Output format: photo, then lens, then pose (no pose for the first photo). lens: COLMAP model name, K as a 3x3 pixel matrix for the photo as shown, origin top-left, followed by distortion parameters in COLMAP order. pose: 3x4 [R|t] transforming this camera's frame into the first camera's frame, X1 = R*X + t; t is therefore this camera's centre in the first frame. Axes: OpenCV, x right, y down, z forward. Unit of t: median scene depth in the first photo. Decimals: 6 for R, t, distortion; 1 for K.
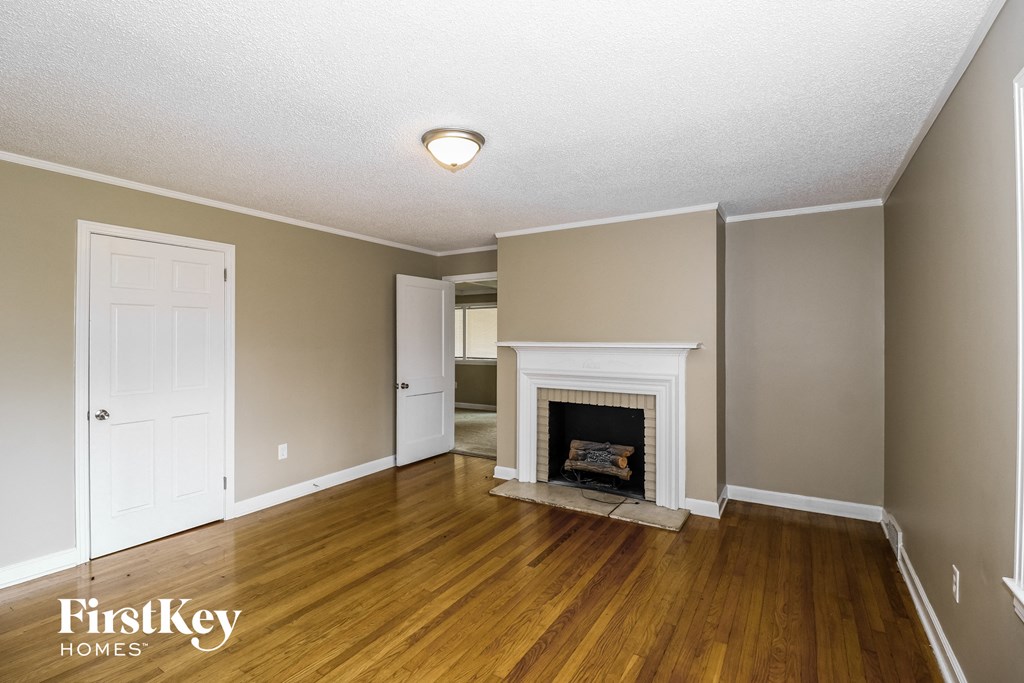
lens RADIAL K [[490.2, 0, 477.6], [0, 490.2, 332.3], [0, 0, 1]] dist [0.000889, -0.000059]
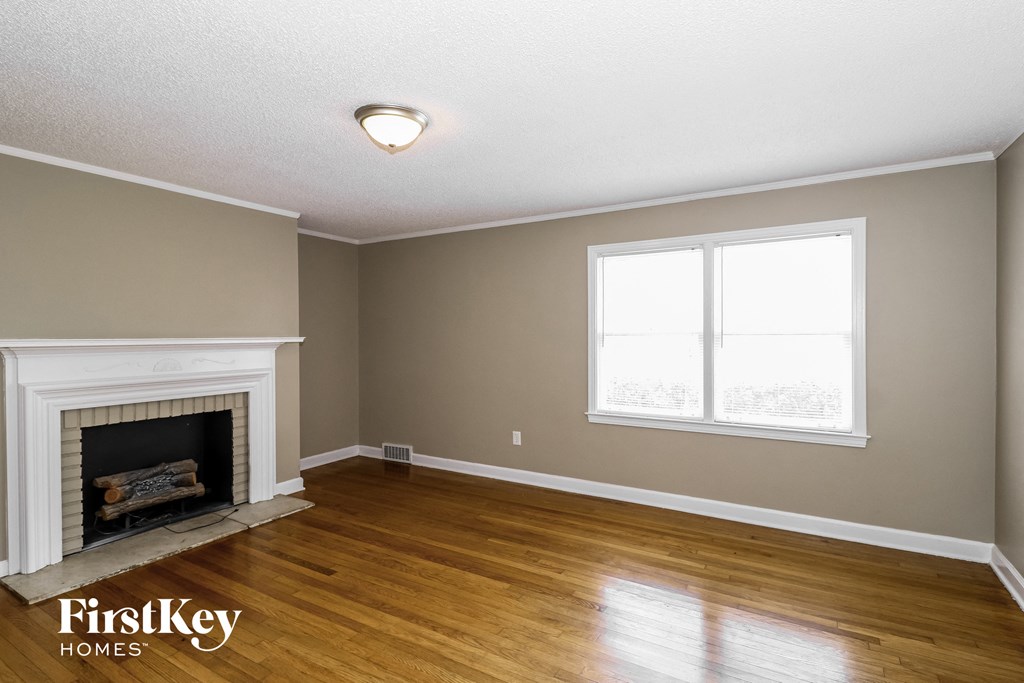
lens RADIAL K [[490.2, 0, 516.1], [0, 490.2, 335.5], [0, 0, 1]] dist [0.000889, -0.000059]
pose [[-0.042938, -0.001989, 0.999076, -0.615163], [-0.007582, 0.999970, 0.001665, 0.011170], [-0.999049, -0.007504, -0.042952, 0.503251]]
